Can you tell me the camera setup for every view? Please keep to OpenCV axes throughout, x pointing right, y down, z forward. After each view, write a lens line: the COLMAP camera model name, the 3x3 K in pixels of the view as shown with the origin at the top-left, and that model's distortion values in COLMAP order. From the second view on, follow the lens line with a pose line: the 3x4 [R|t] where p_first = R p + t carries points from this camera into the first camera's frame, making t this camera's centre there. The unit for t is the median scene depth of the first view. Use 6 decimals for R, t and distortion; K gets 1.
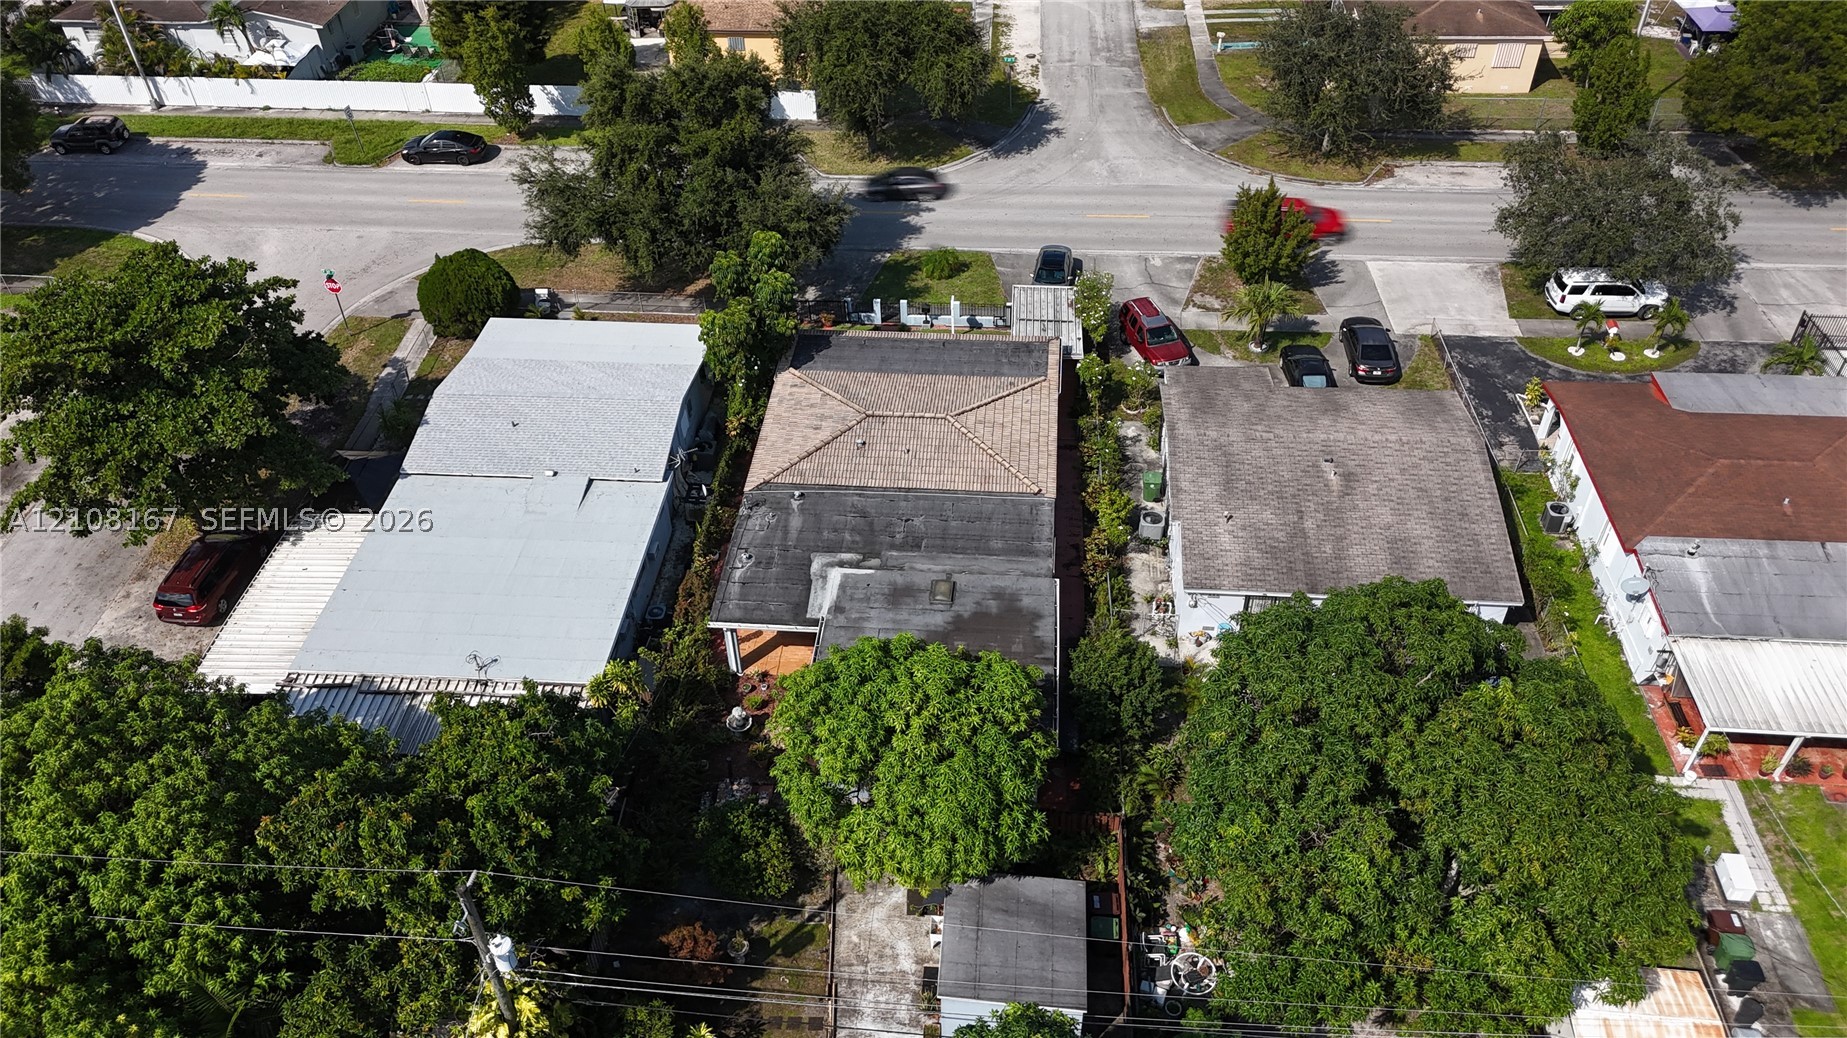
lens RADIAL K [[1353.1, 0, 923.5], [0, 1353.1, 519.0], [0, 0, 1]] dist [0.047744, 0.004711]
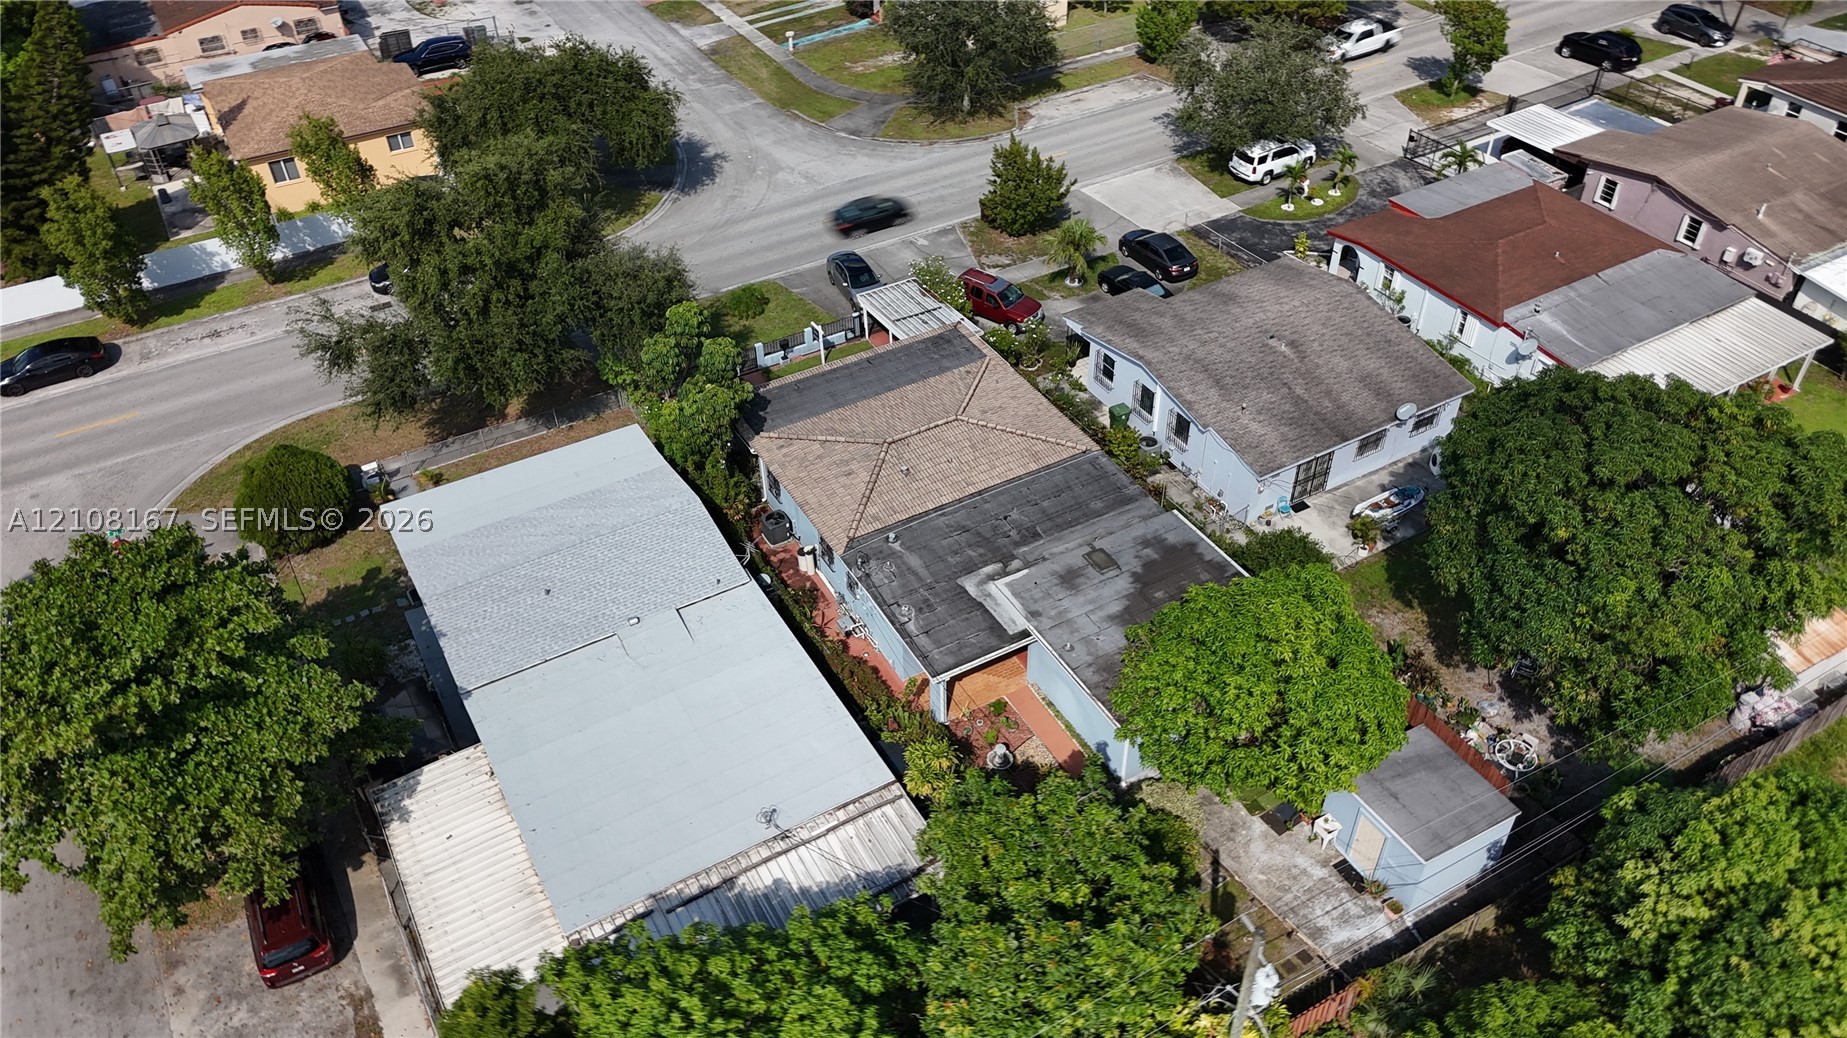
lens RADIAL K [[1353.1, 0, 923.5], [0, 1353.1, 519.0], [0, 0, 1]] dist [0.047744, 0.004711]
pose [[0.827141, -0.363605, 0.428520, -0.384230], [0.370045, 0.926246, 0.071661, -0.072196], [-0.422971, 0.099298, 0.900686, 0.091437]]
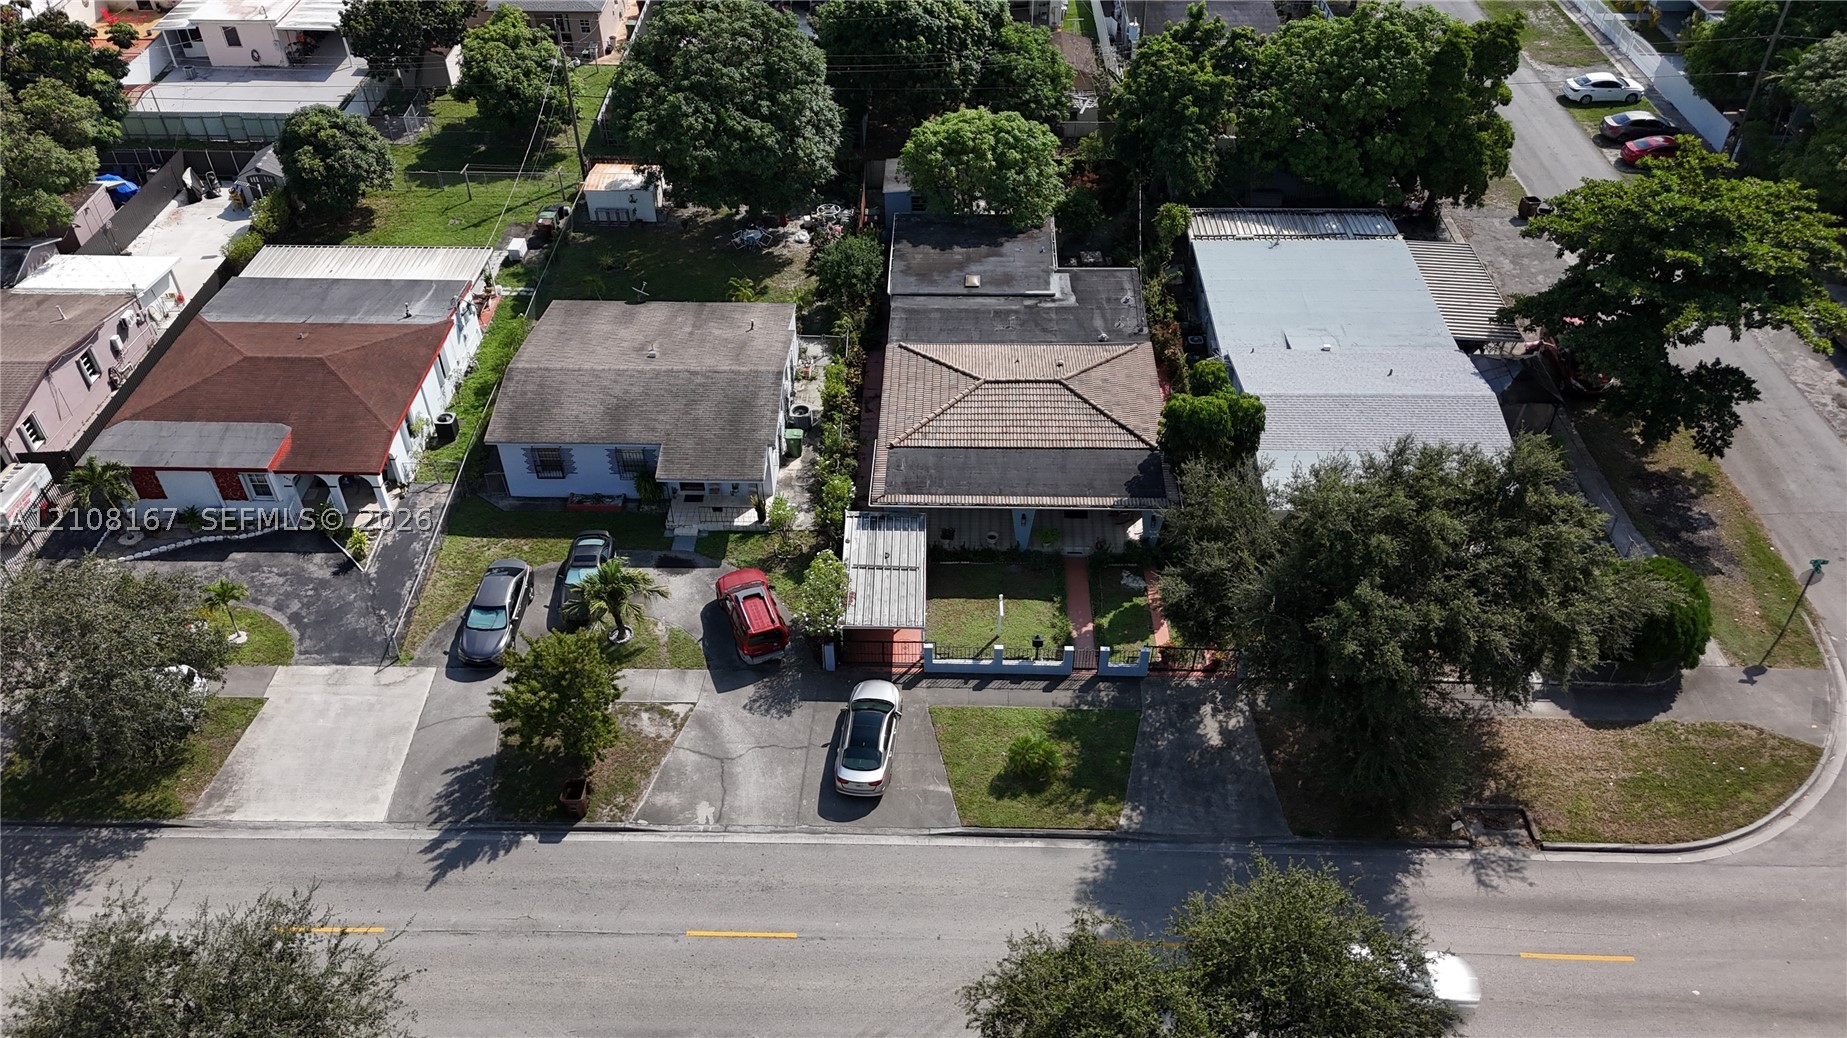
lens RADIAL K [[1353.1, 0, 923.5], [0, 1353.1, 519.0], [0, 0, 1]] dist [0.047744, 0.004711]
pose [[-0.997936, 0.059379, -0.024433, 0.082019], [-0.015743, 0.142644, 0.989649, -0.930464], [0.062249, 0.987991, -0.141415, 1.047811]]
